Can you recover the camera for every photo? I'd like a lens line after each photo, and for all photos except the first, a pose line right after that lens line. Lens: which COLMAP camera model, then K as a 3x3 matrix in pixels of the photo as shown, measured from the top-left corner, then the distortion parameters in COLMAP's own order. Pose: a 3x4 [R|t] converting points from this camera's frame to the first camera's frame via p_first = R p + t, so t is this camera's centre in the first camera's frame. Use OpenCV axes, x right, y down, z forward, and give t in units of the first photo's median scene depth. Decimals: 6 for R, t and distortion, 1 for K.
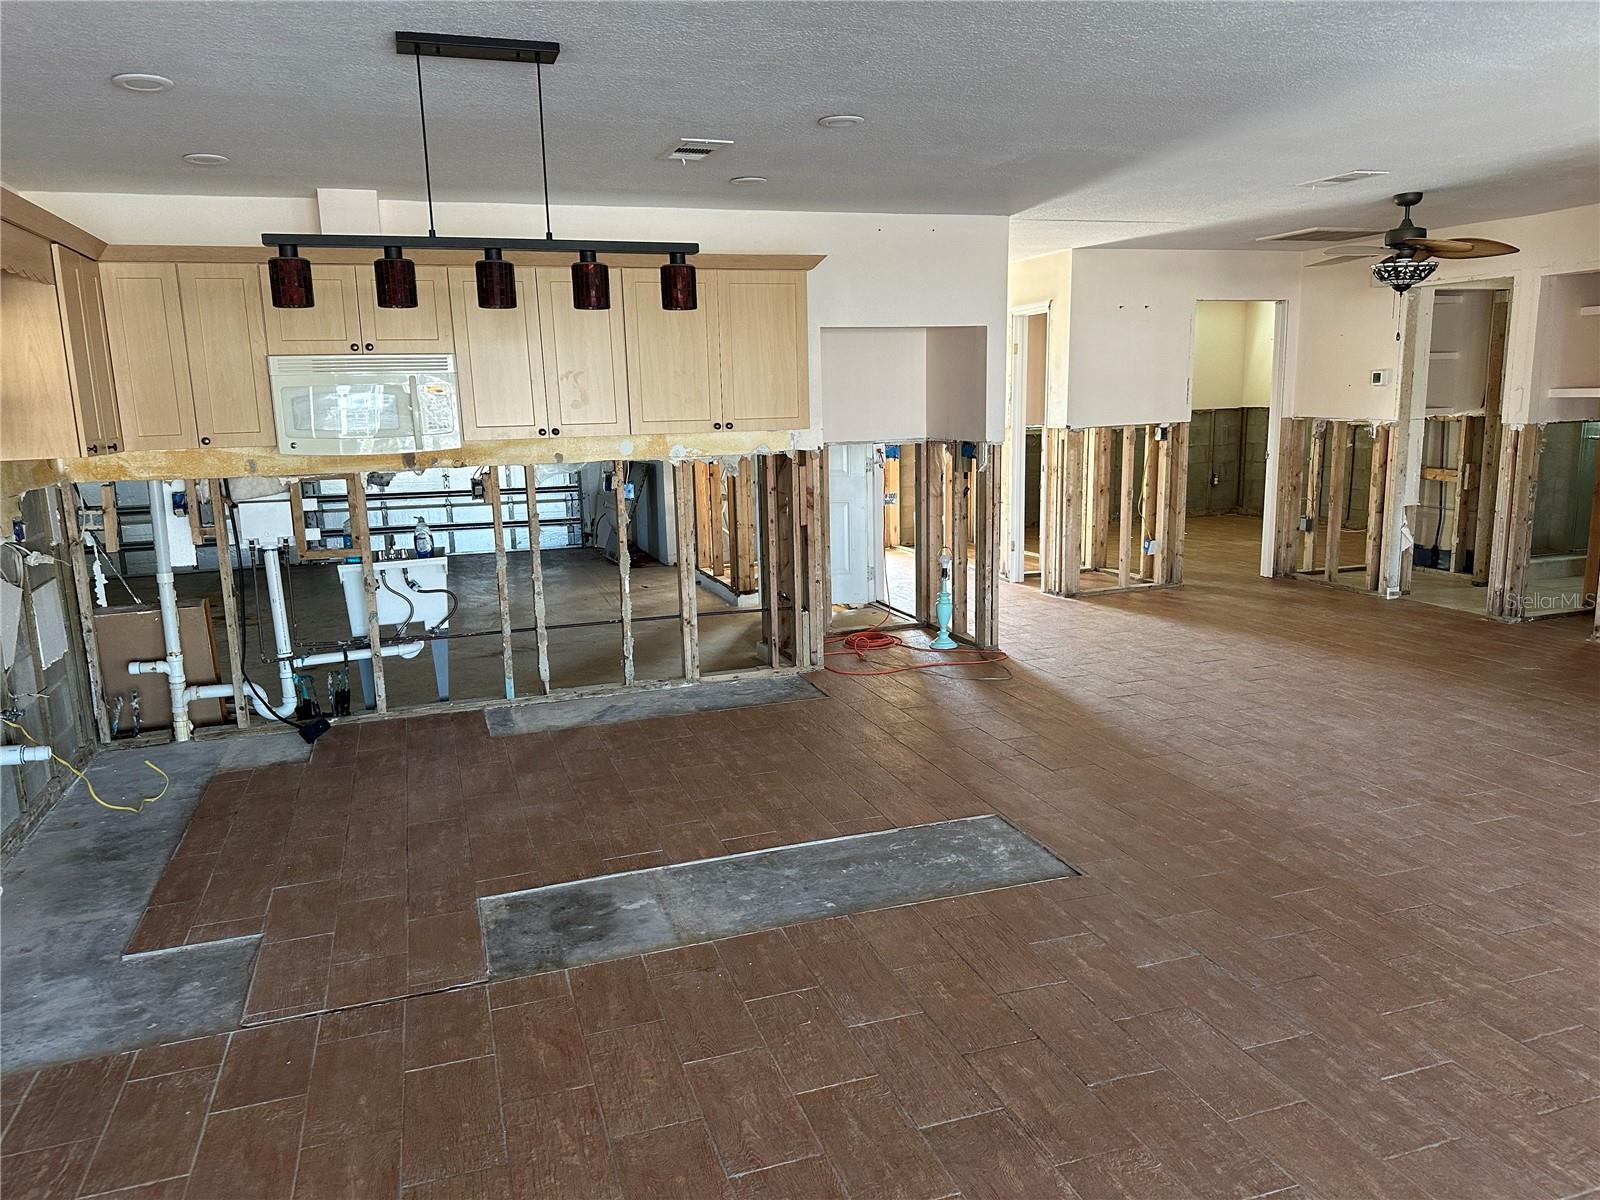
lens RADIAL K [[1113.0, 0, 796.6], [0, 1113.0, 603.6], [0, 0, 1]] dist [0.091170, -0.121952]
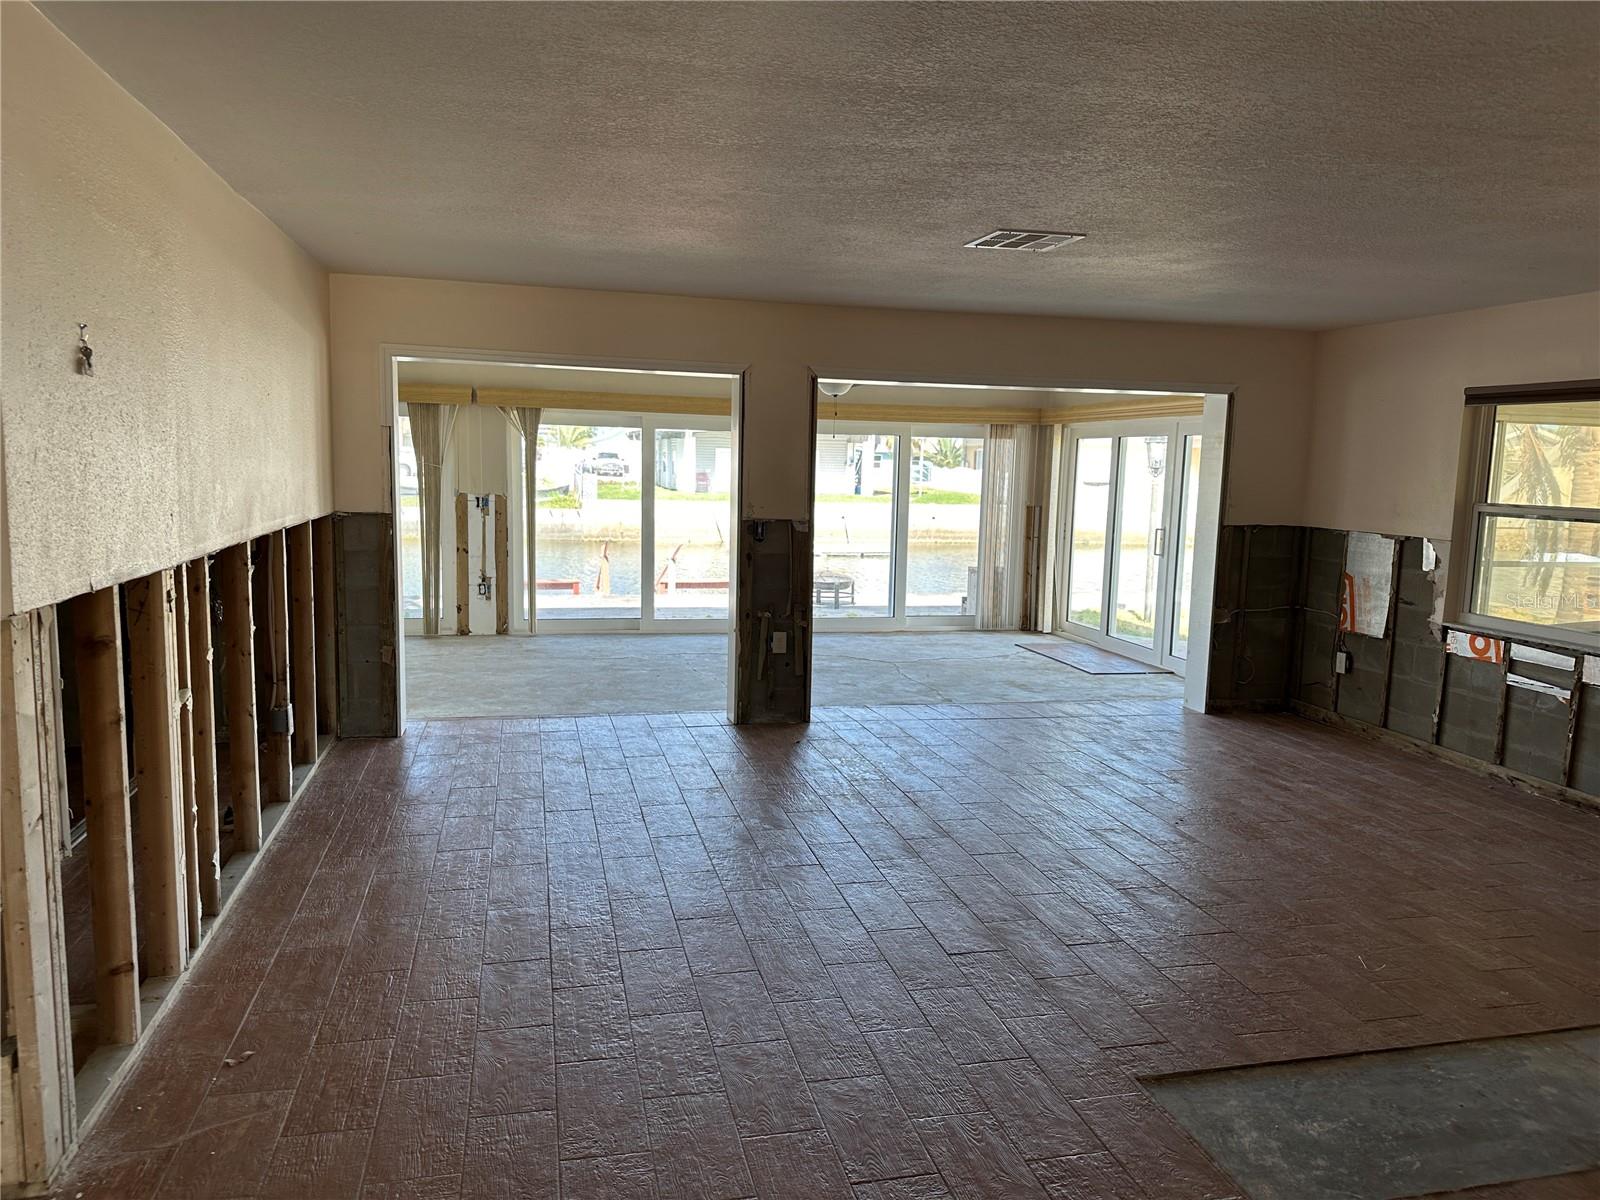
lens RADIAL K [[1113.0, 0, 789.7], [0, 1113.0, 598.7], [0, 0, 1]] dist [0.091170, -0.121952]
pose [[-0.995537, -0.007312, 0.094088, 0.316886], [0.021553, 0.953027, 0.302117, -0.250285], [-0.091878, 0.302797, -0.948616, 1.251262]]
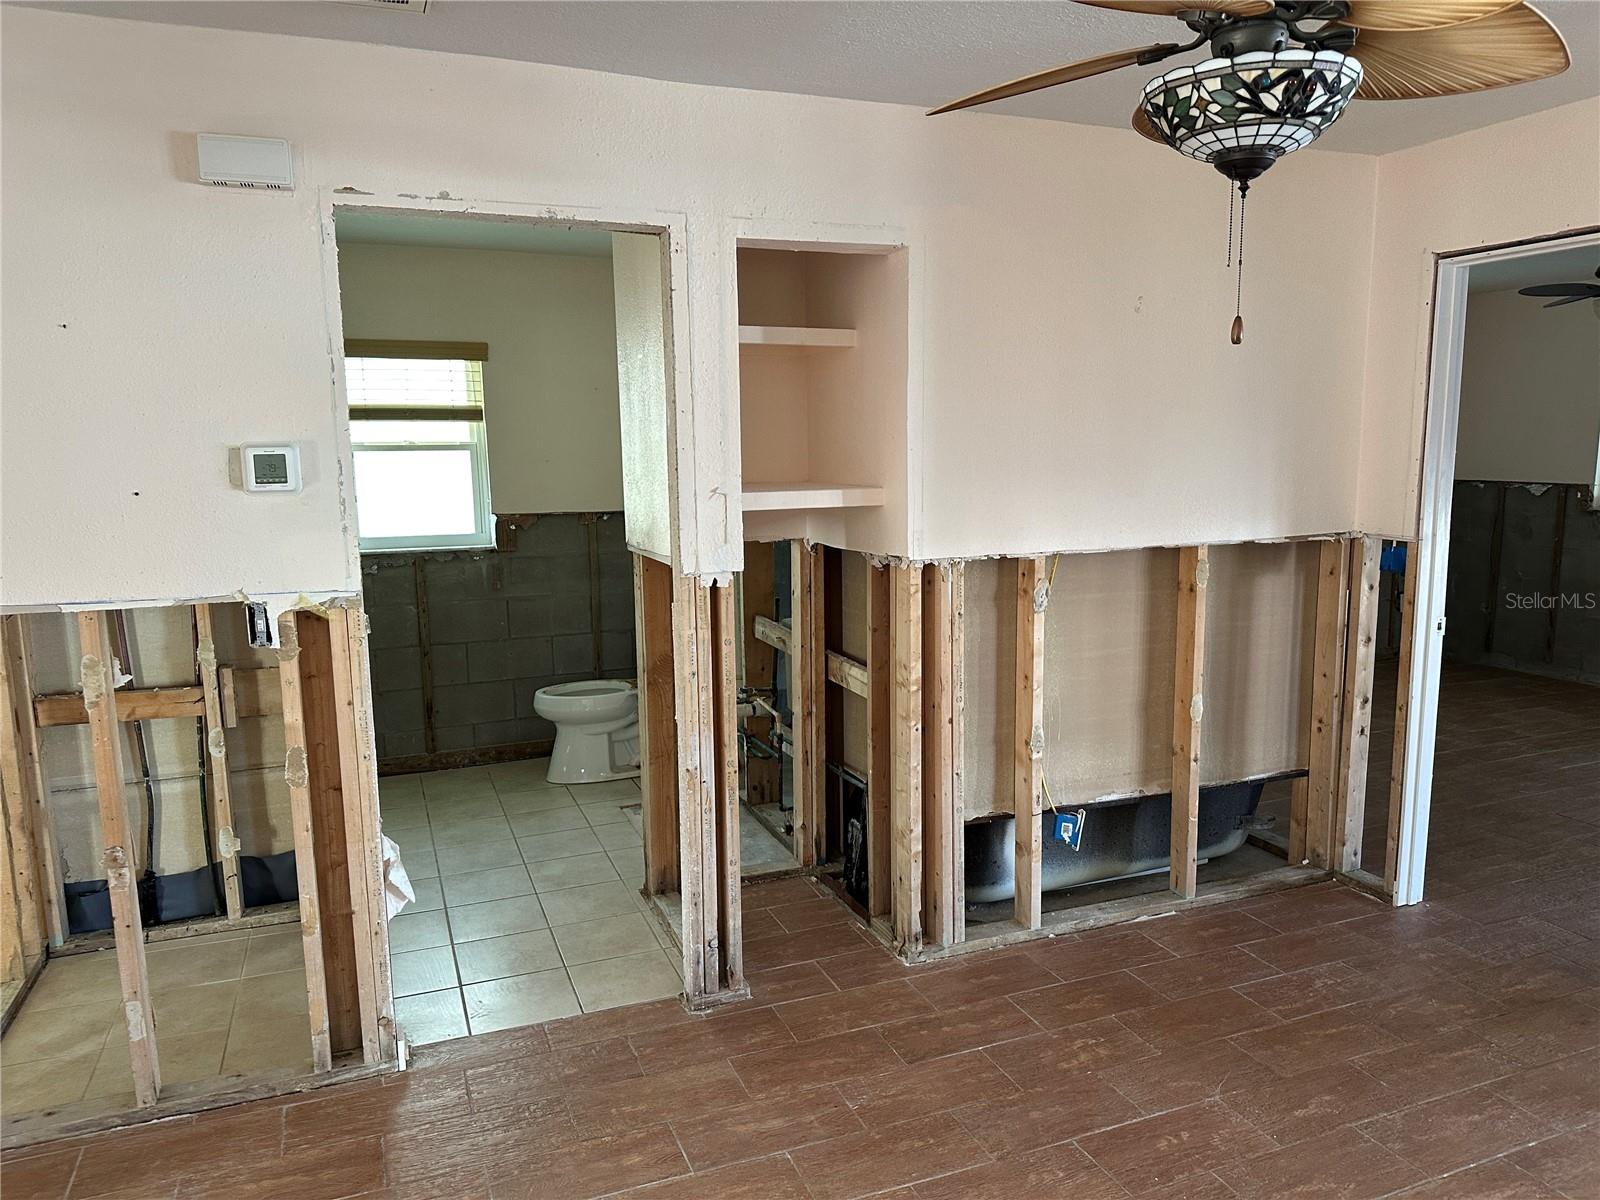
lens RADIAL K [[1113.0, 0, 817.0], [0, 1113.0, 606.9], [0, 0, 1]] dist [0.091170, -0.121952]
pose [[-0.061956, -0.124557, 0.990276, 0.282107], [0.195804, 0.971385, 0.134431, -0.276777], [-0.978684, 0.202229, -0.035794, 1.379752]]
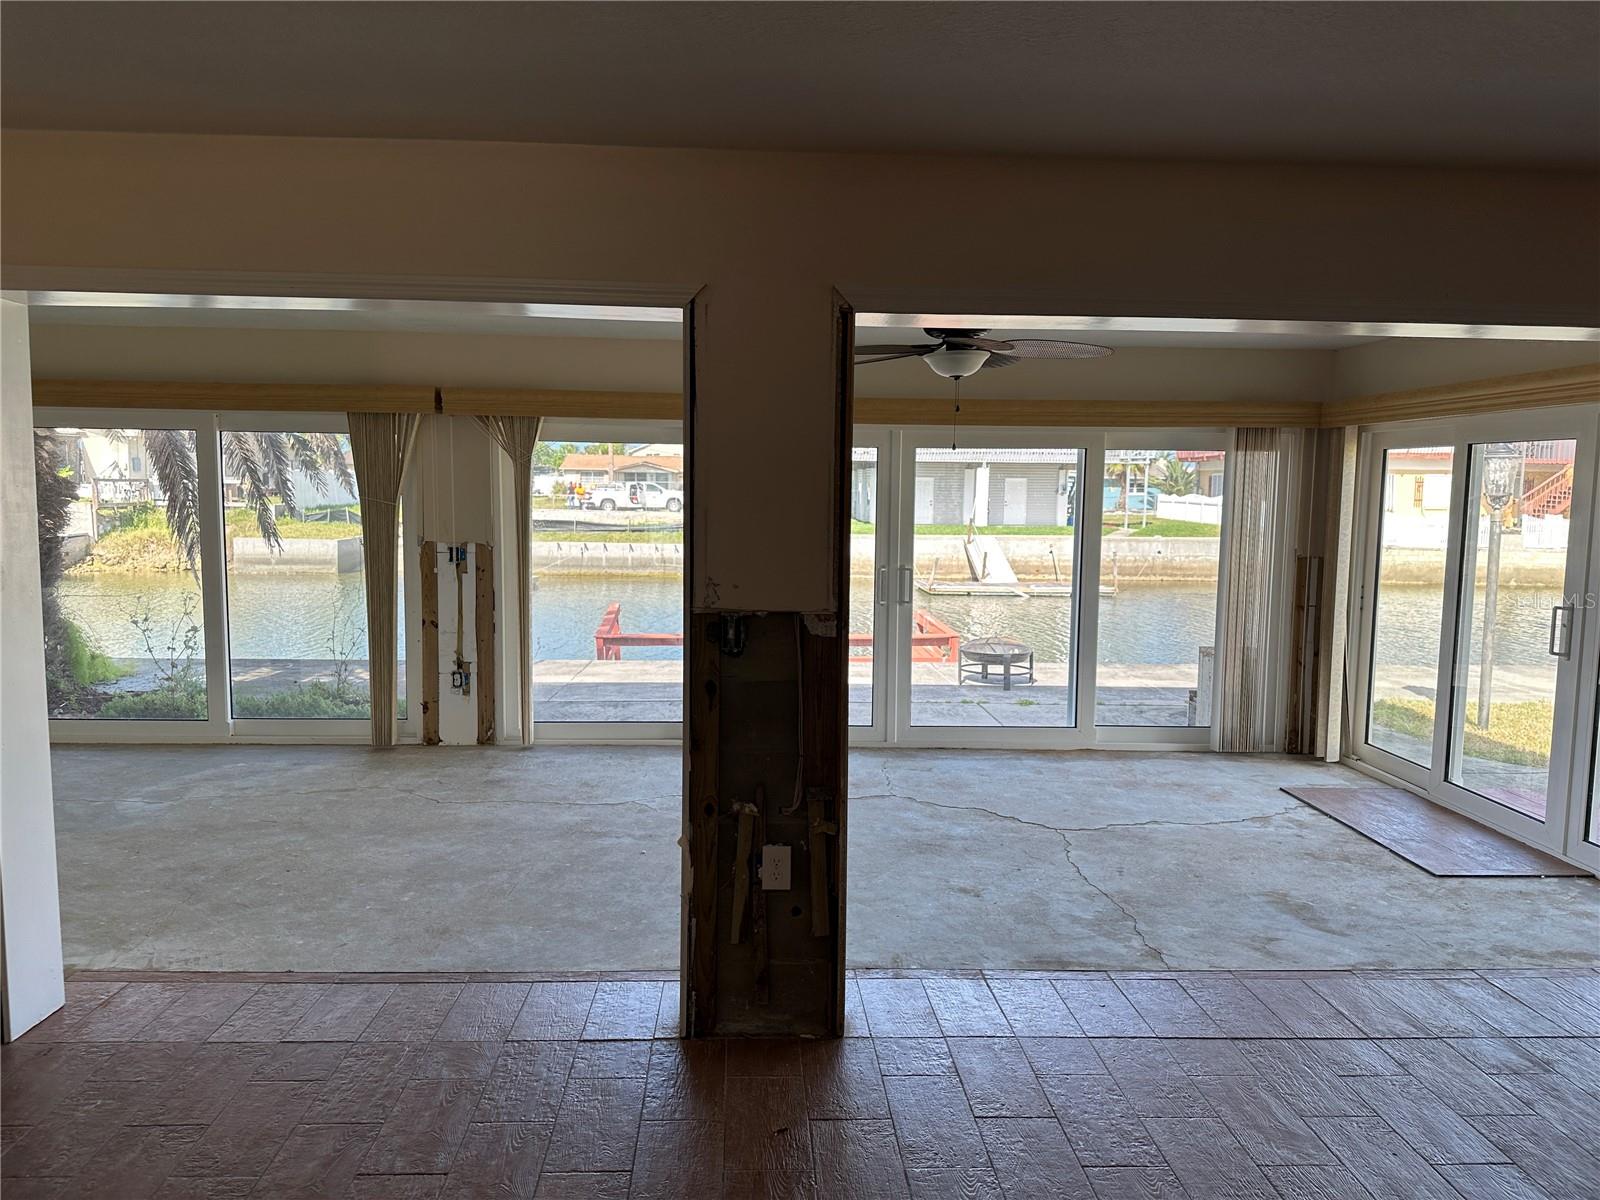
lens RADIAL K [[1113.0, 0, 795.1], [0, 1113.0, 597.3], [0, 0, 1]] dist [0.091170, -0.121952]
pose [[-0.960150, -0.012750, 0.279194, 0.265686], [0.064909, 0.961472, 0.267131, -0.114034], [-0.271843, 0.274608, -0.922329, 0.531602]]
